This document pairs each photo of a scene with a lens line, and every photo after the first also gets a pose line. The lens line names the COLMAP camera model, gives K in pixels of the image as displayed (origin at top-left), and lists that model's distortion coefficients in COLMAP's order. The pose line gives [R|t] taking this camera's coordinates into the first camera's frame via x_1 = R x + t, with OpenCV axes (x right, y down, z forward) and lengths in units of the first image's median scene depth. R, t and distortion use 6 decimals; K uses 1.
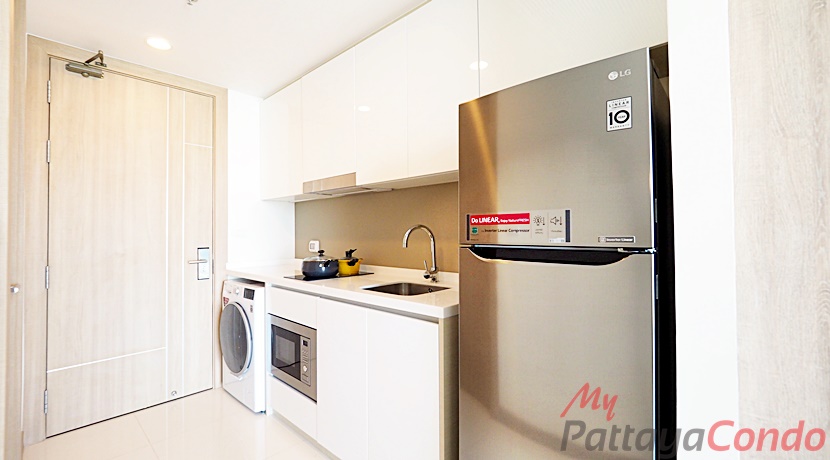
lens RADIAL K [[330.7, 0, 418.3], [0, 330.7, 226.2], [0, 0, 1]] dist [-0.001586, -0.000039]
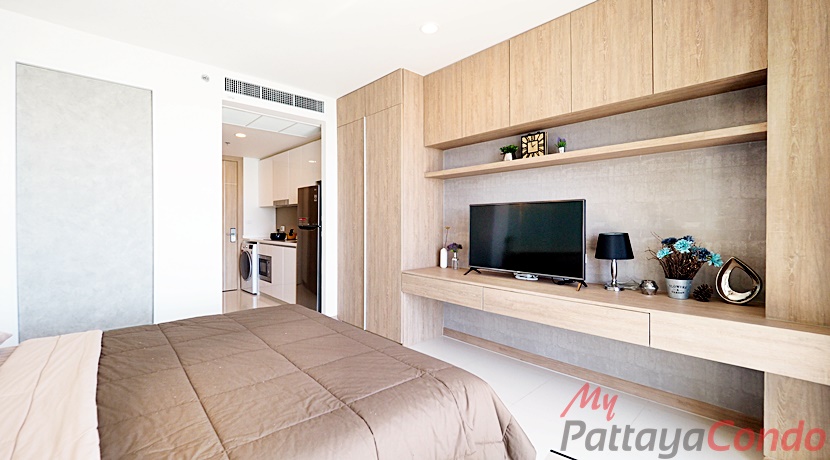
lens RADIAL K [[349.0, 0, 420.7], [0, 349.0, 230.3], [0, 0, 1]] dist [0.003144, 0.000272]
pose [[0.996219, 0.019279, -0.084706, 0.953125], [-0.016234, 0.999202, 0.036486, -0.029985], [0.085342, -0.034973, 0.995738, -1.454265]]
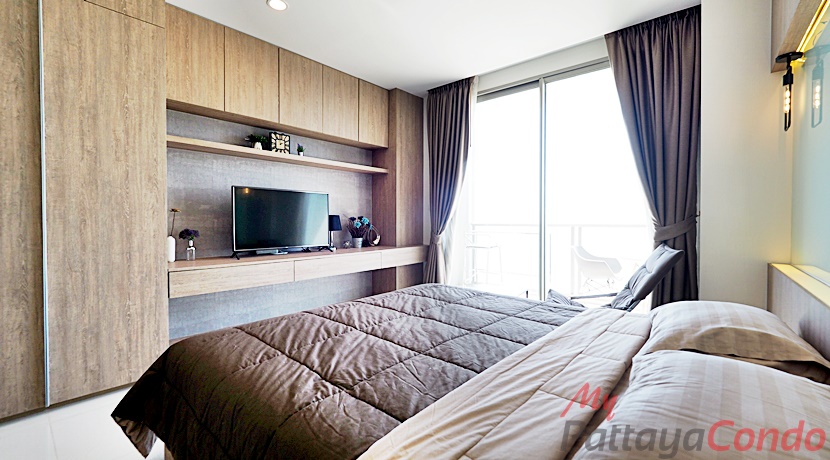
lens RADIAL K [[330.7, 0, 414.9], [0, 330.7, 223.4], [0, 0, 1]] dist [-0.001586, -0.000039]
pose [[-0.022272, 0.000299, 0.999752, 0.402046], [-0.018457, 0.999829, -0.000710, 0.004723], [-0.999582, -0.018469, -0.022262, -1.103855]]
